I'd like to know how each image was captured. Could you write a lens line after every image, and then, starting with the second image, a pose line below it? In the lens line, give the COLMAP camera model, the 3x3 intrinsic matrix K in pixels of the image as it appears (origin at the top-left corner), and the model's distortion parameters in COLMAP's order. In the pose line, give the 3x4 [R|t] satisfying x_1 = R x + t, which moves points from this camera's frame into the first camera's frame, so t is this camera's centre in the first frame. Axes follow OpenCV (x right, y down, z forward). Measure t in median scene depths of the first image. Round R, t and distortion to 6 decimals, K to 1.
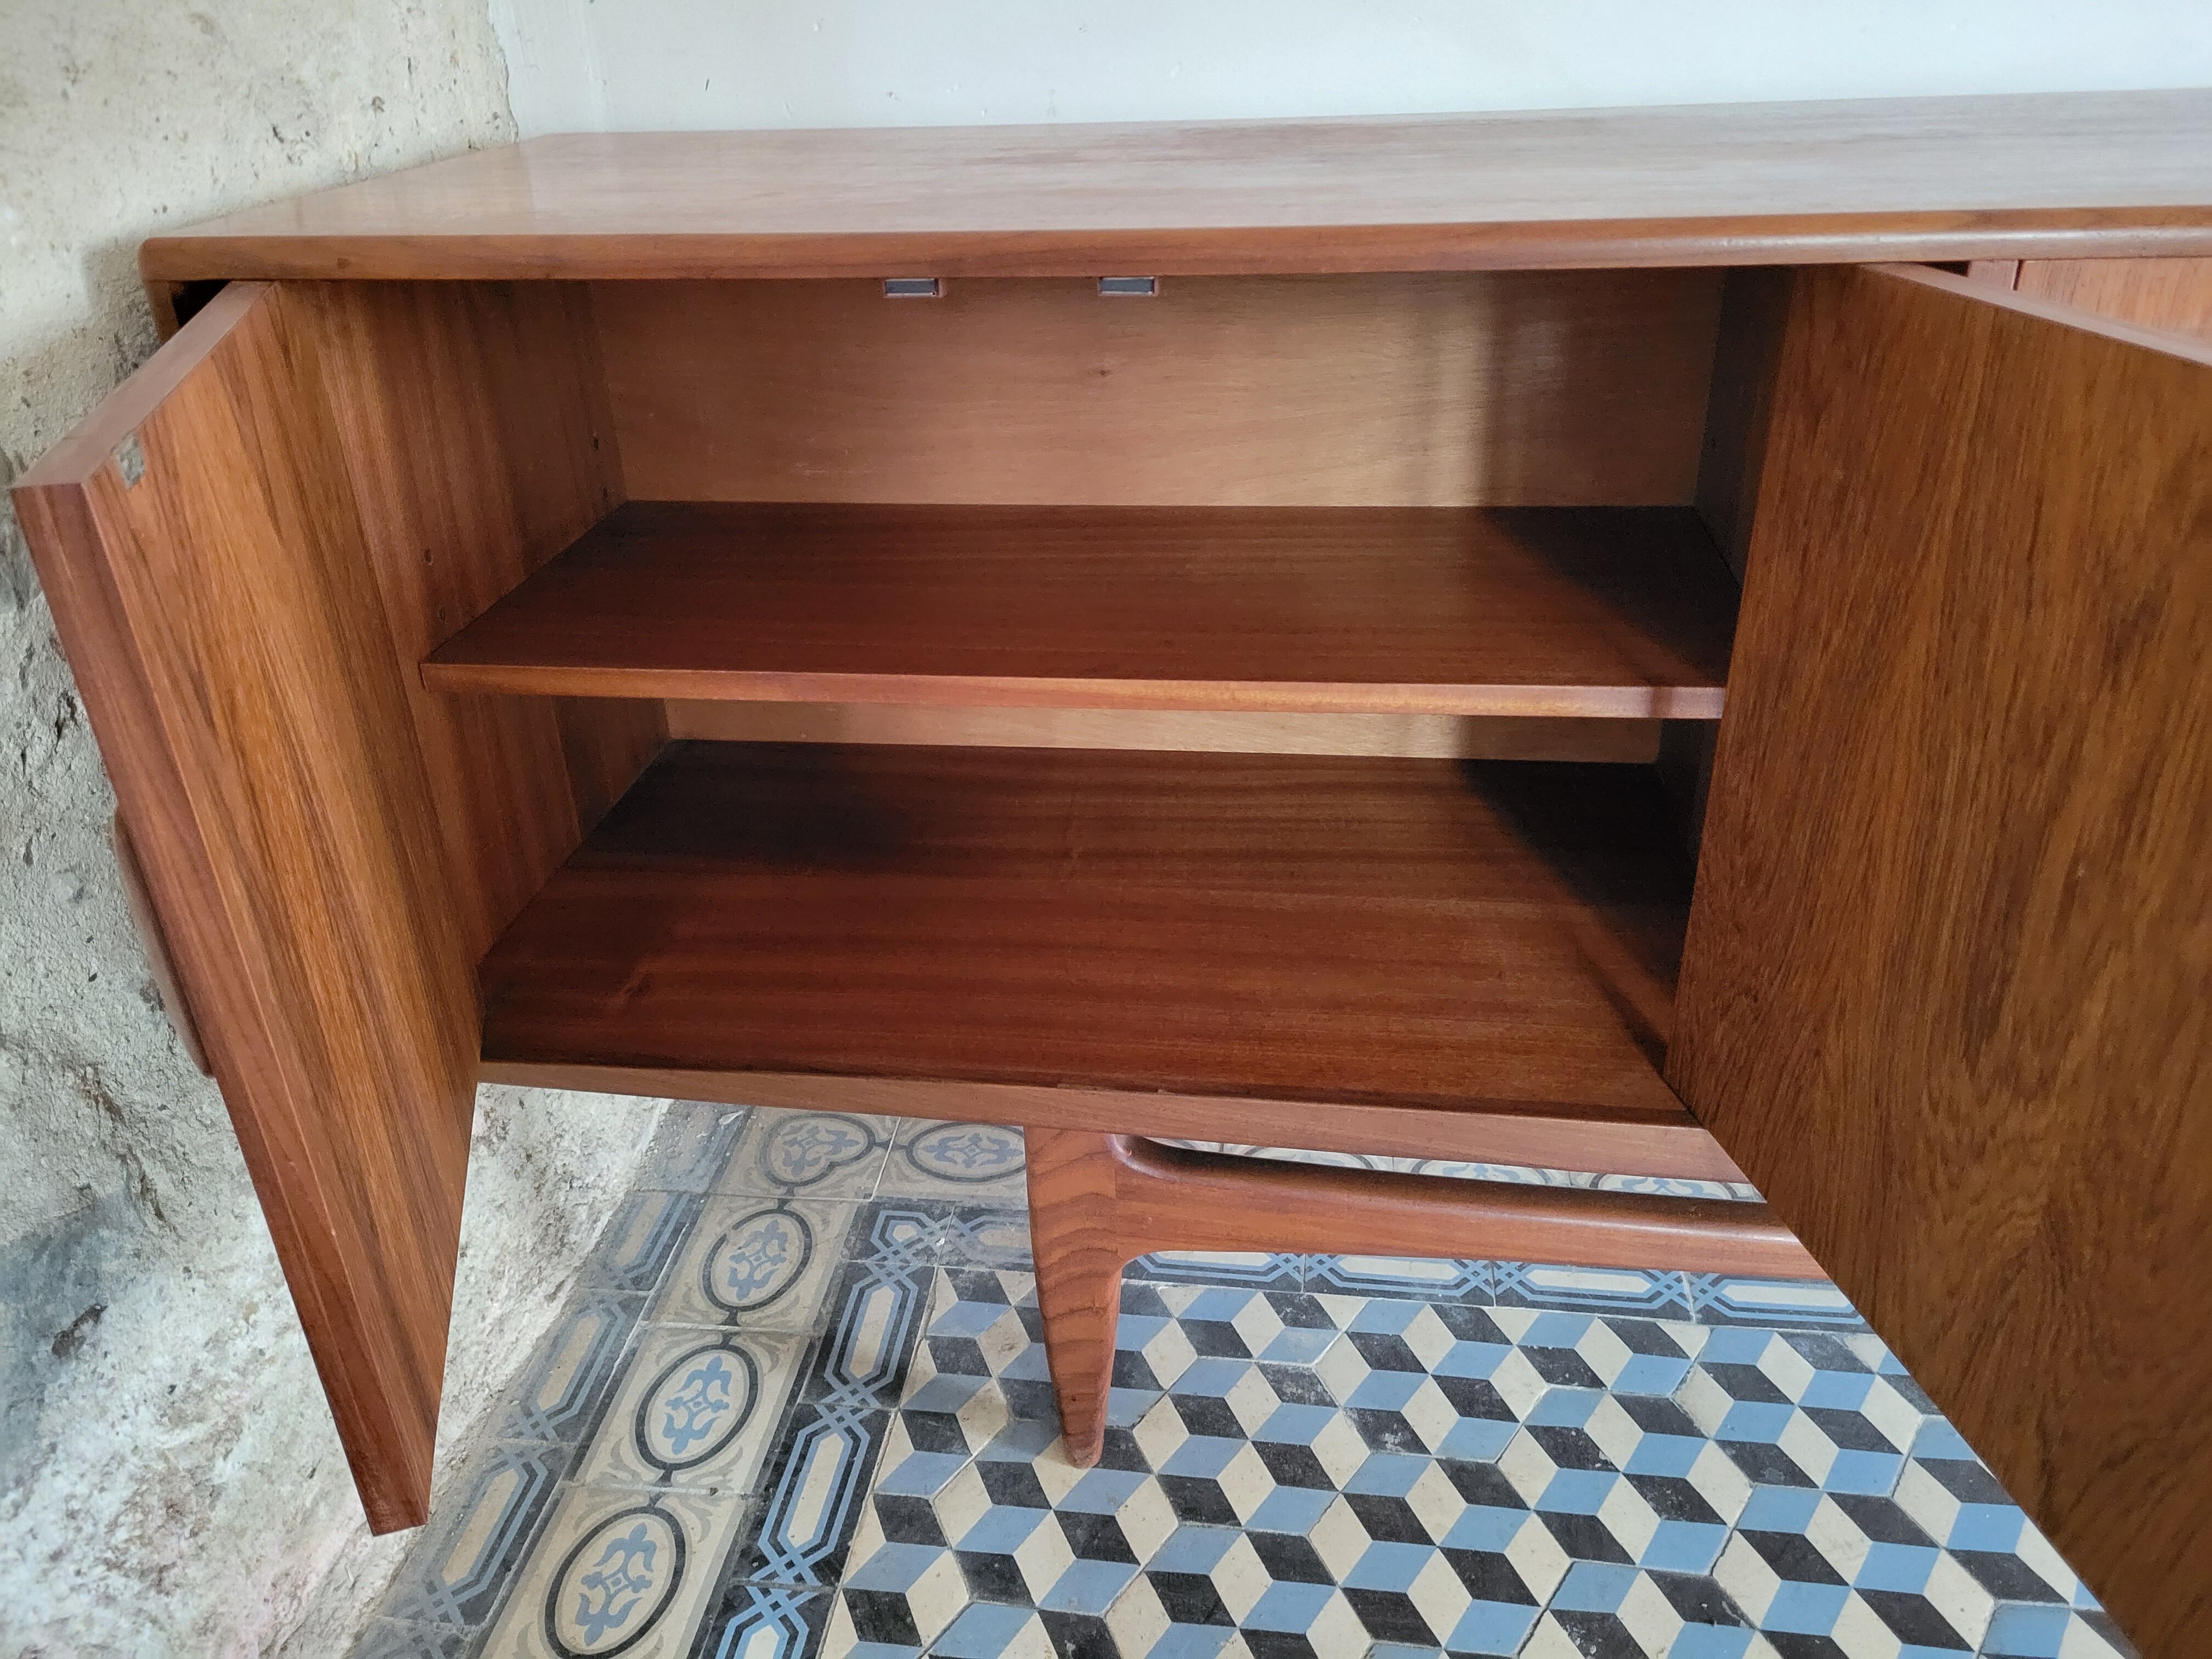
lens RADIAL K [[1678.1, 0, 1097.4], [0, 1678.1, 849.9], [0, 0, 1]] dist [0.054236, -0.045153]
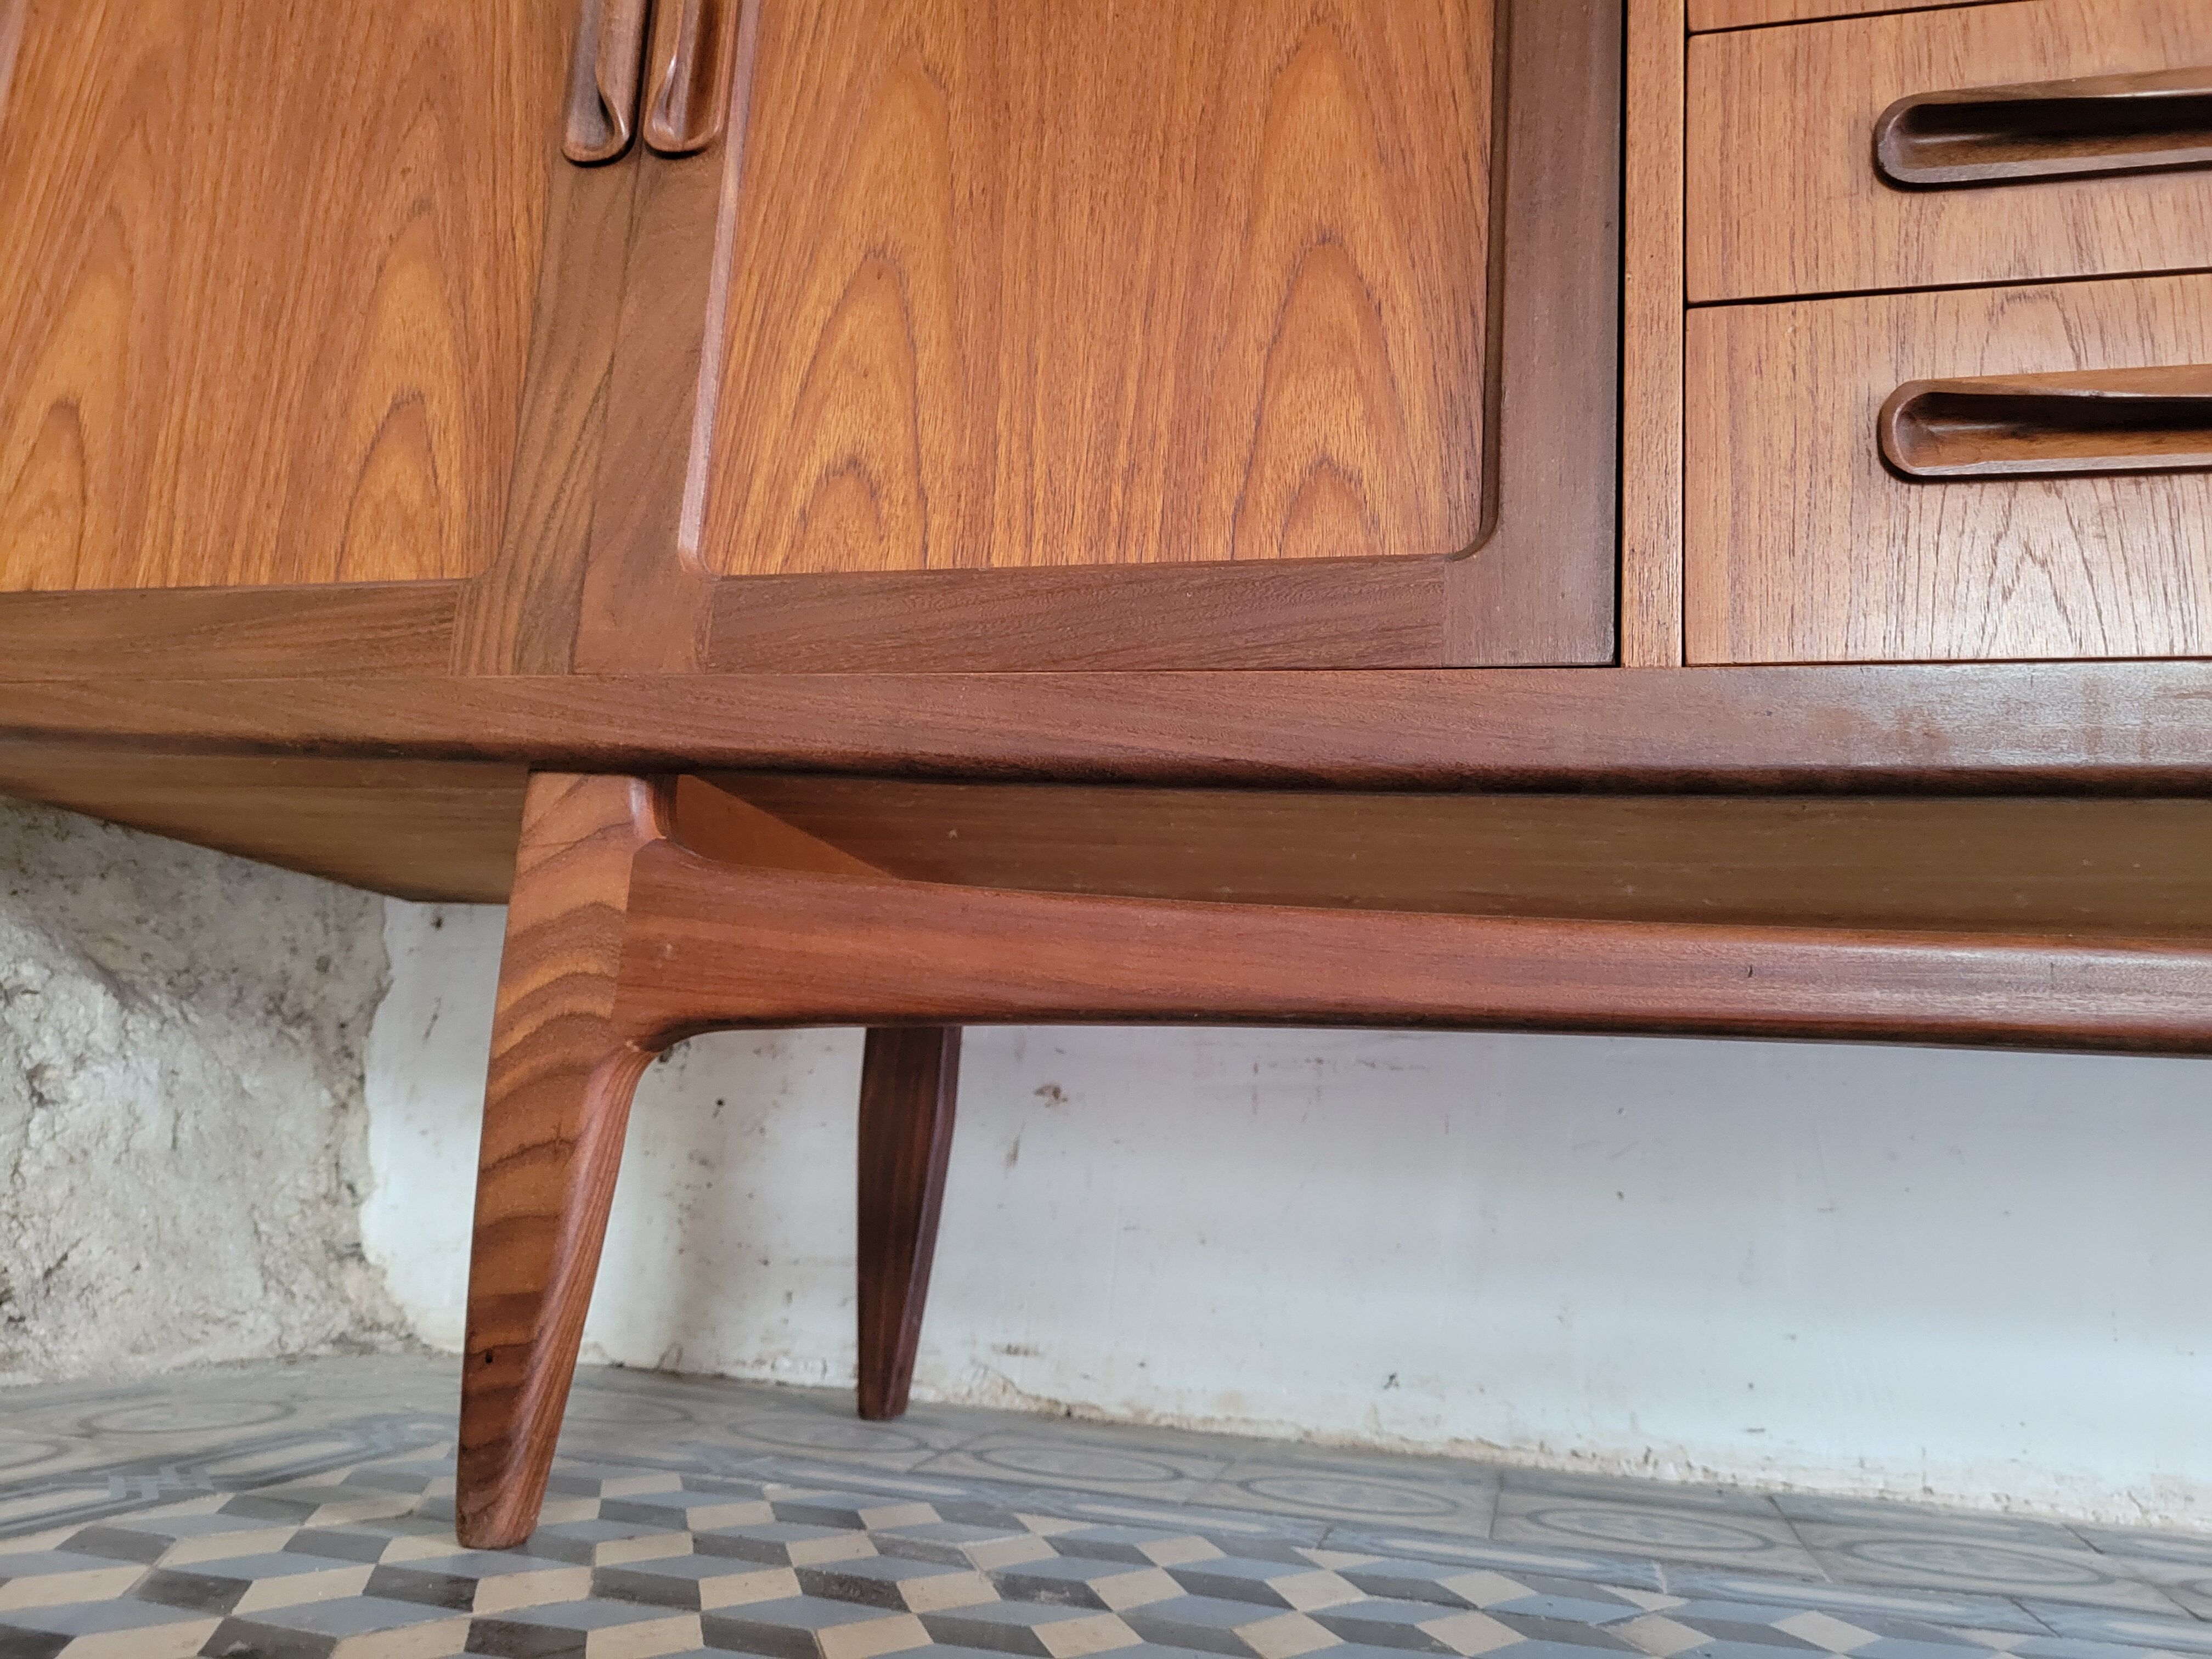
lens RADIAL K [[1678.1, 0, 1105.5], [0, 1678.1, 833.7], [0, 0, 1]] dist [0.054236, -0.045153]
pose [[0.988321, 0.074764, -0.132783, 0.251706], [-0.143361, 0.751581, -0.643874, 0.523675], [0.051659, 0.655390, 0.753522, 0.453118]]
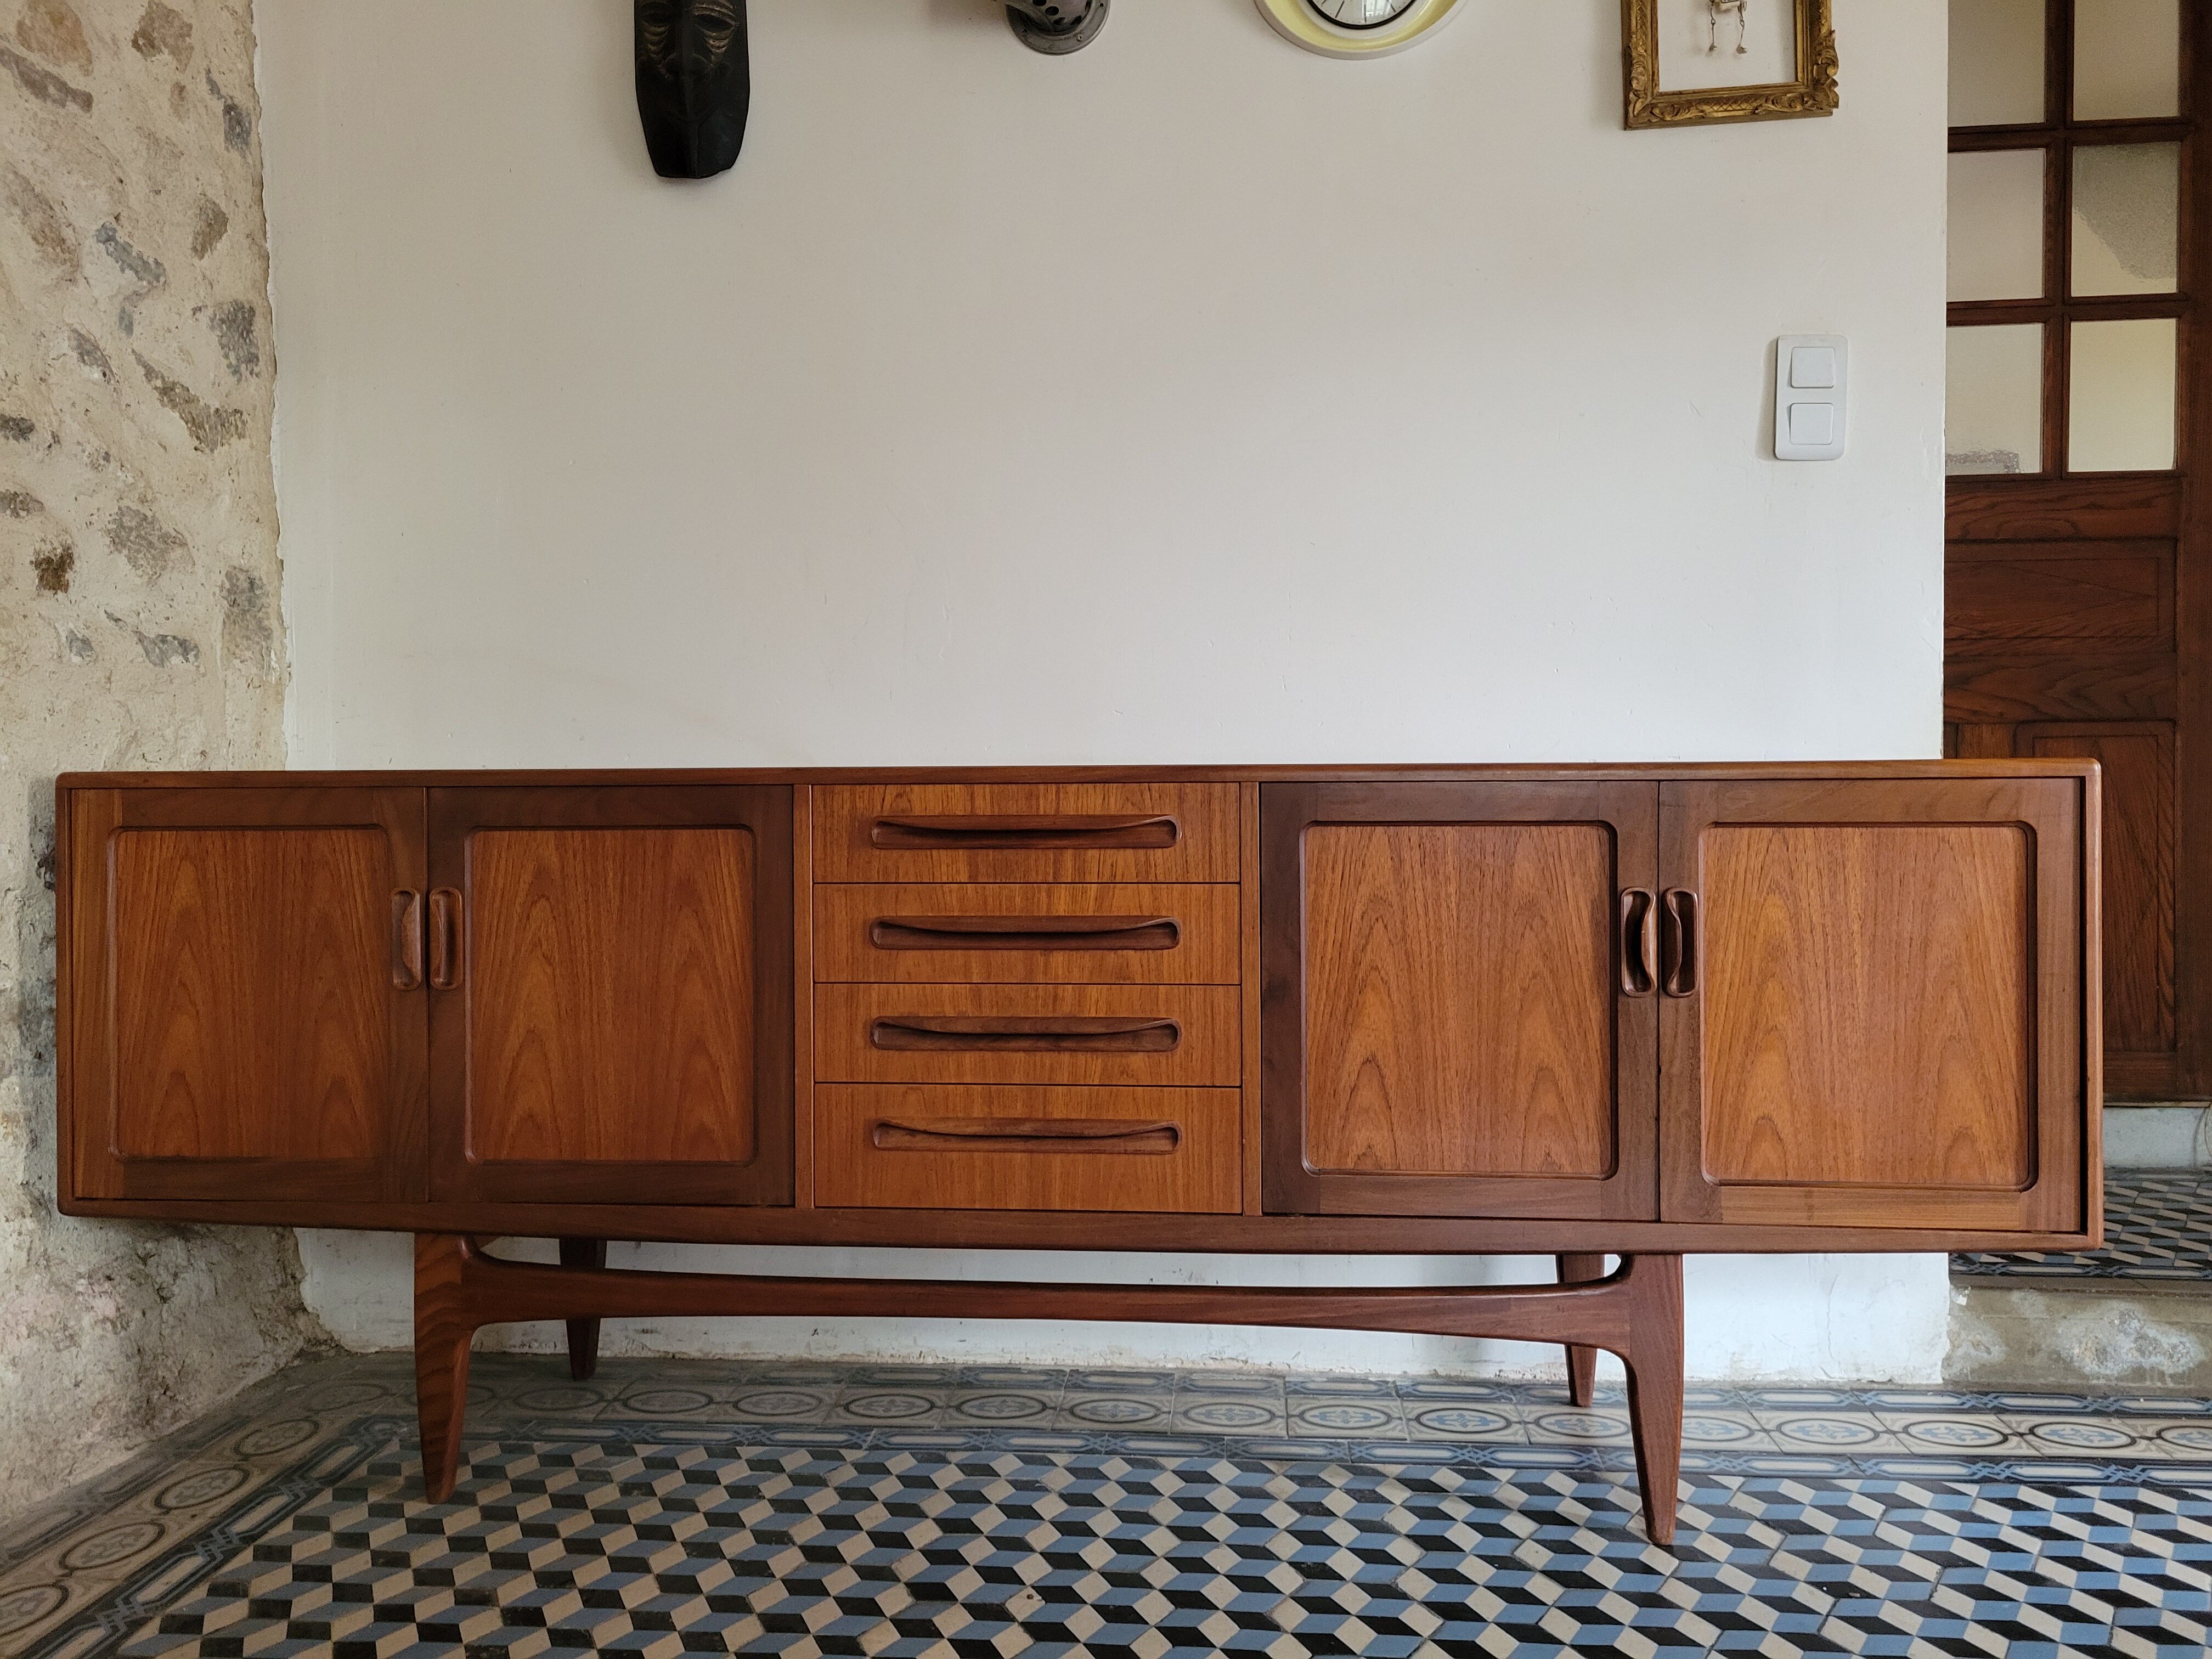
lens RADIAL K [[1678.1, 0, 1106.2], [0, 1678.1, 813.0], [0, 0, 1]] dist [0.054236, -0.045153]
pose [[0.998536, 0.029459, 0.045360, 0.542740], [-0.004007, 0.876649, -0.481114, 0.572094], [-0.053938, 0.480228, 0.875483, -0.773613]]
